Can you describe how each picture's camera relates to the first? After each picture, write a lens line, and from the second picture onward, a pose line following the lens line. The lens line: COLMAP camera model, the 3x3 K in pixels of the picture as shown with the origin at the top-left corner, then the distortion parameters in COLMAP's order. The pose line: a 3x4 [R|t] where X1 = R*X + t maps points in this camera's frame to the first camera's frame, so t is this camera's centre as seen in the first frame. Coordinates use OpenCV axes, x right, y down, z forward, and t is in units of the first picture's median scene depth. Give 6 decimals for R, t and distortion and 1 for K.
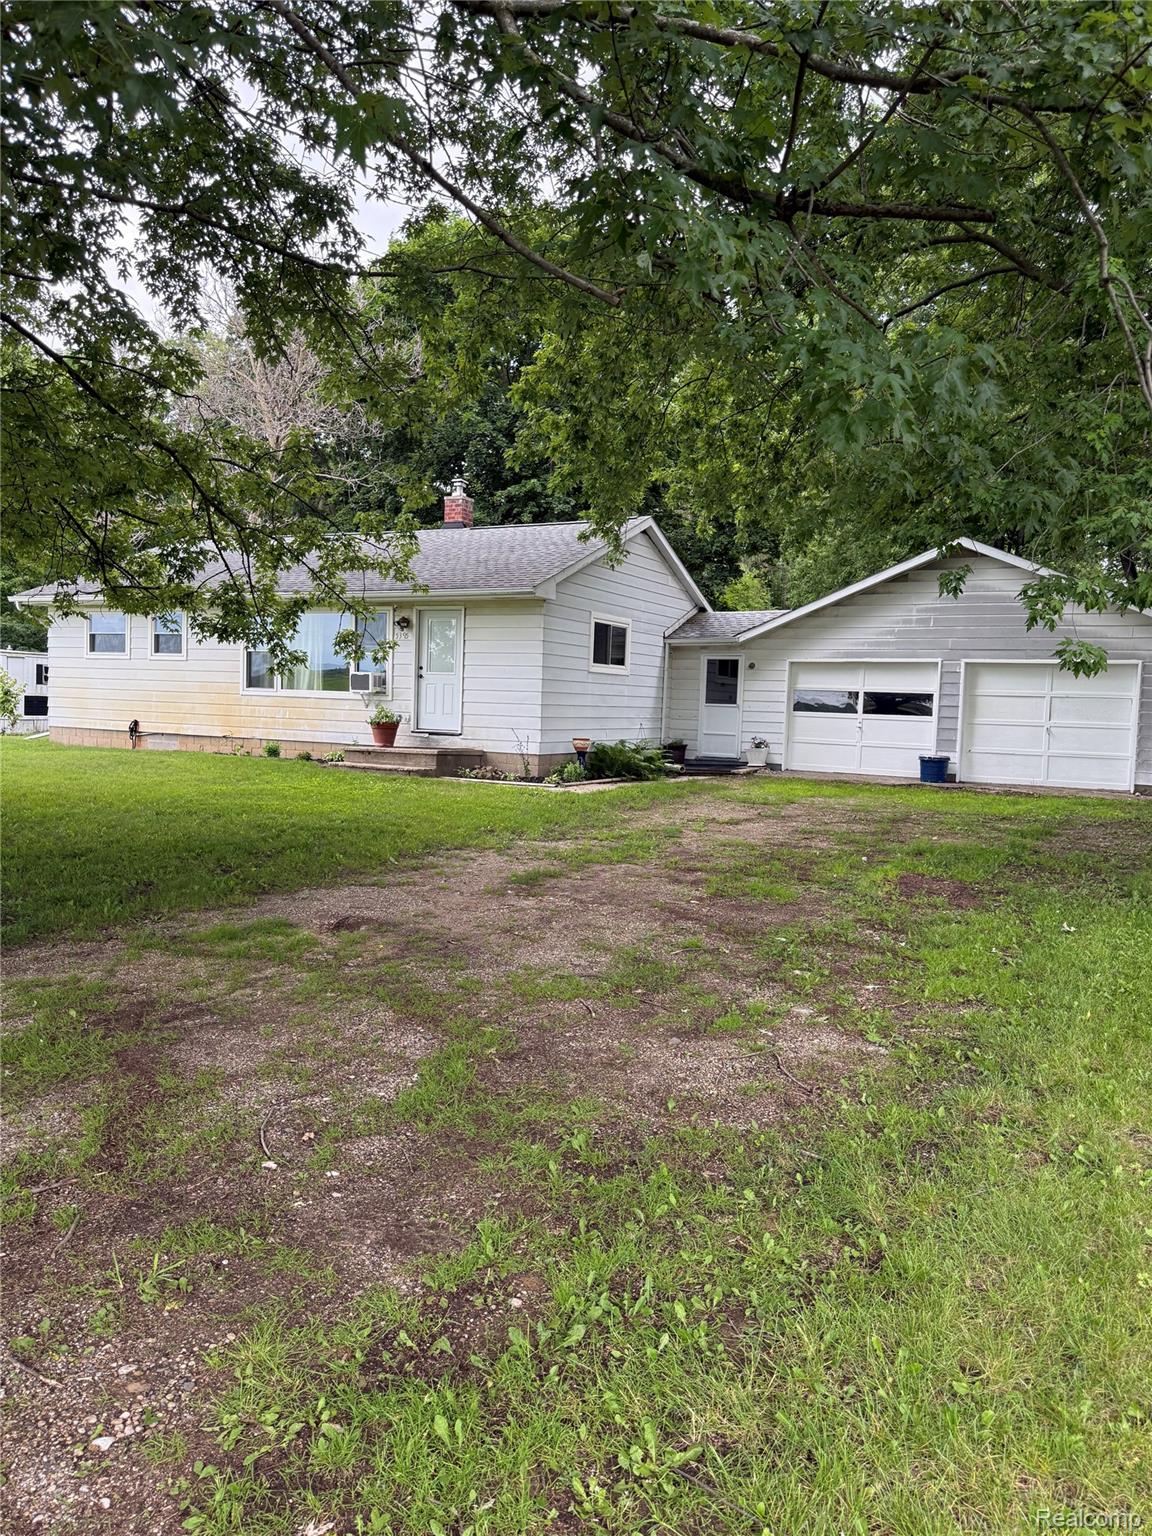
lens RADIAL K [[1079.4, 0, 576.0], [0, 1079.4, 768.0], [0, 0, 1]] dist [0.005054, 0.000293]
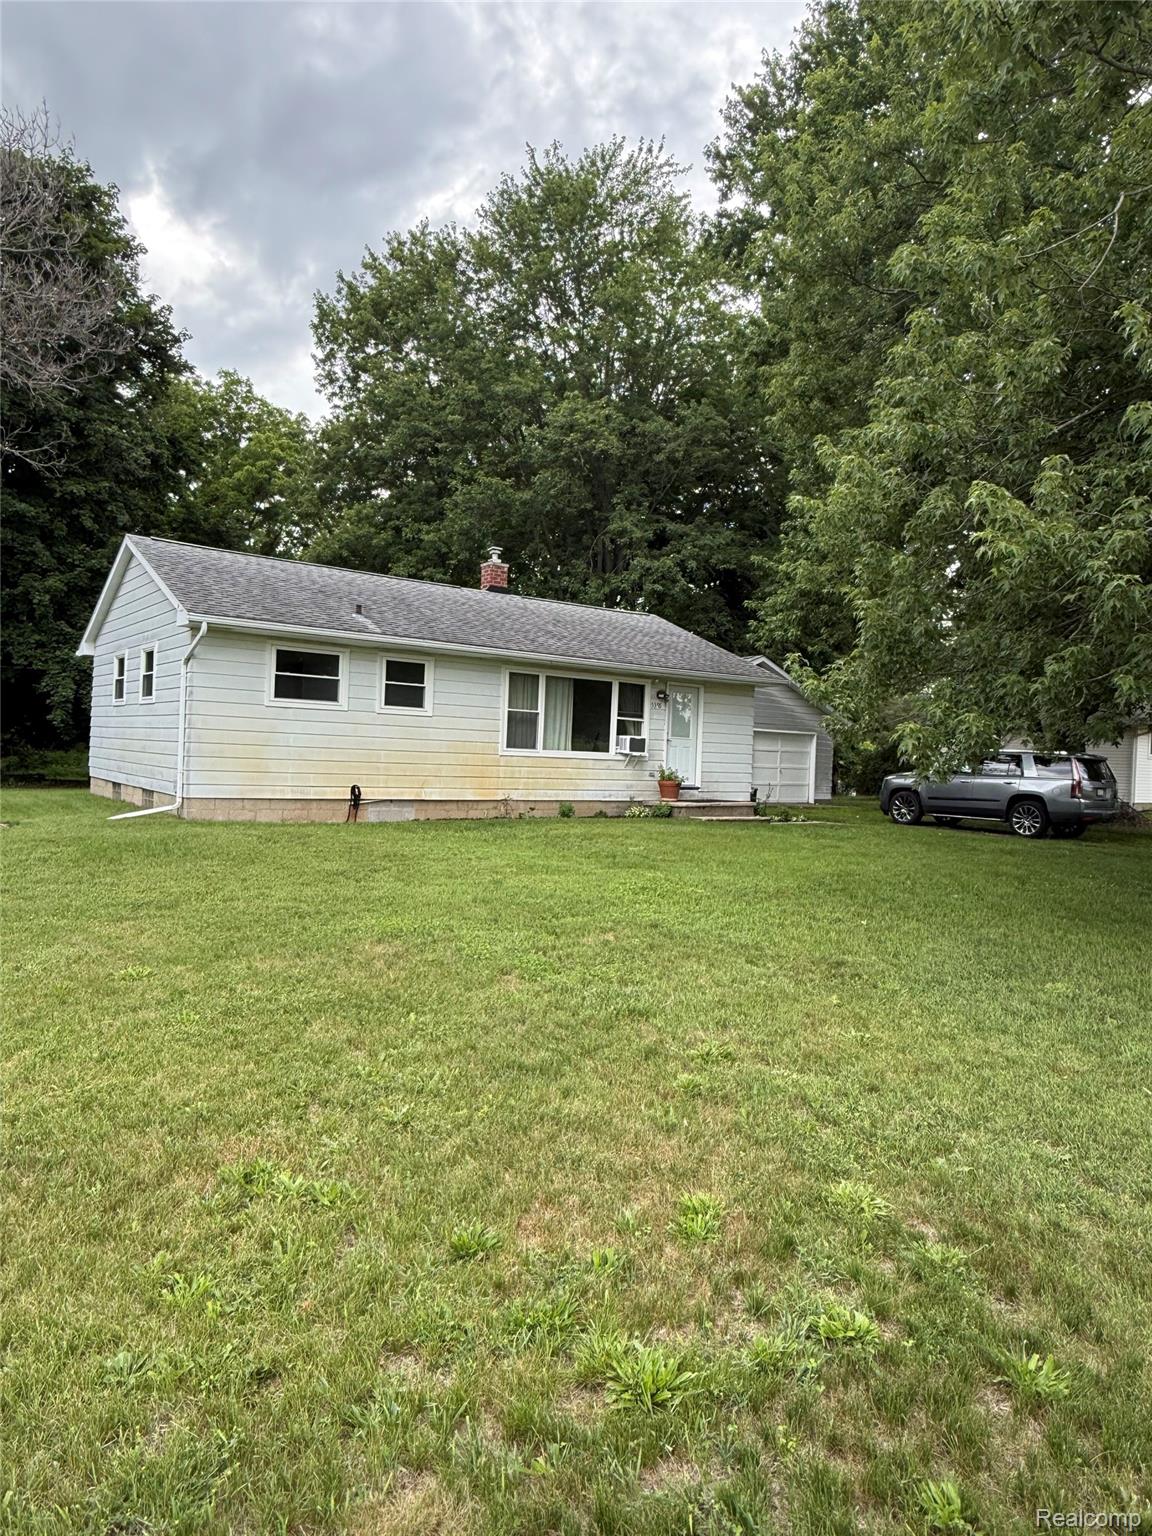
lens RADIAL K [[989.8, 0, 576.0], [0, 989.8, 768.0], [0, 0, 1]] dist [-0.000087, -0.000025]
pose [[0.431141, -0.033105, 0.901677, -1.039429], [0.022499, 0.999410, 0.025935, -0.075267], [-0.902004, 0.009105, 0.431632, 0.548276]]
